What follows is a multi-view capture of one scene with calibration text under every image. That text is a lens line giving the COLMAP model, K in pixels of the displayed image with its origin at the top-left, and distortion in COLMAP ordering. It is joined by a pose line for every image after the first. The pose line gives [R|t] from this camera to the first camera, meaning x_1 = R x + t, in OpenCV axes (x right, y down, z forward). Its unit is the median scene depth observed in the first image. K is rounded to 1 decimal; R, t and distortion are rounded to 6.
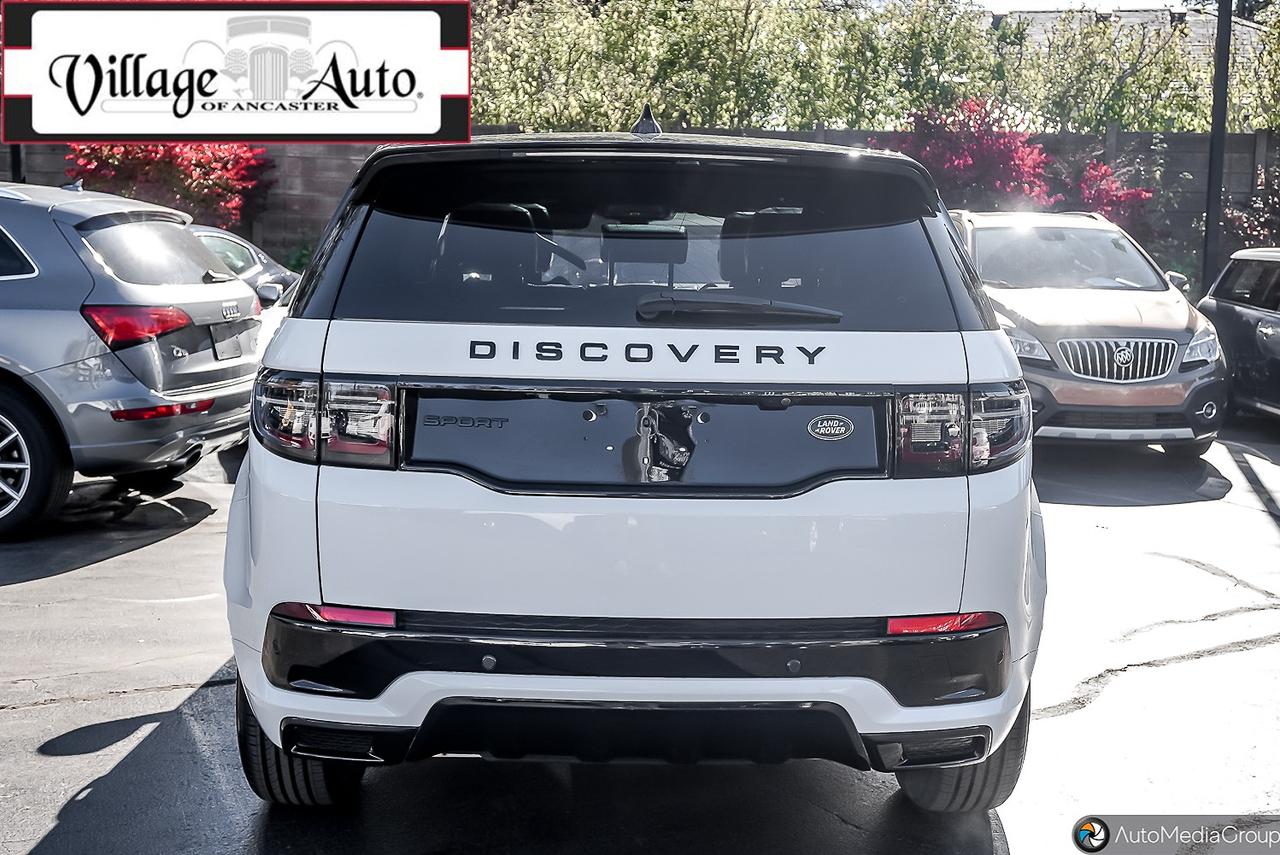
lens RADIAL K [[1413.5, 0, 640.0], [0, 1413.5, 427.5], [0, 0, 1]] dist [0.014536, 0.015657]
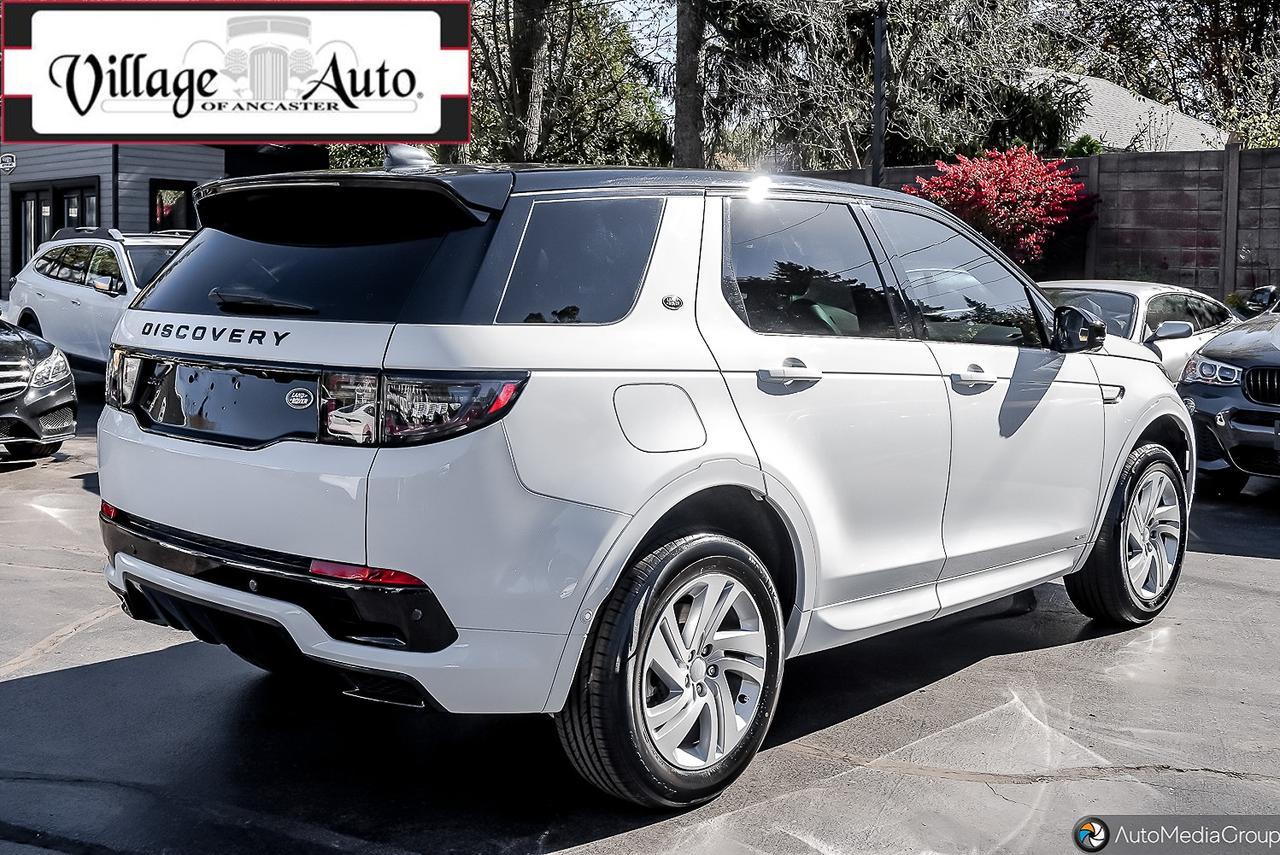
lens RADIAL K [[1412.1, 0, 640.0], [0, 1412.1, 427.5], [0, 0, 1]] dist [0.009079, 0.005280]
pose [[0.718788, 0.067533, -0.691942, 1.174977], [-0.087511, 0.996144, 0.006316, -0.008468], [0.689700, 0.056012, 0.721926, 0.314454]]
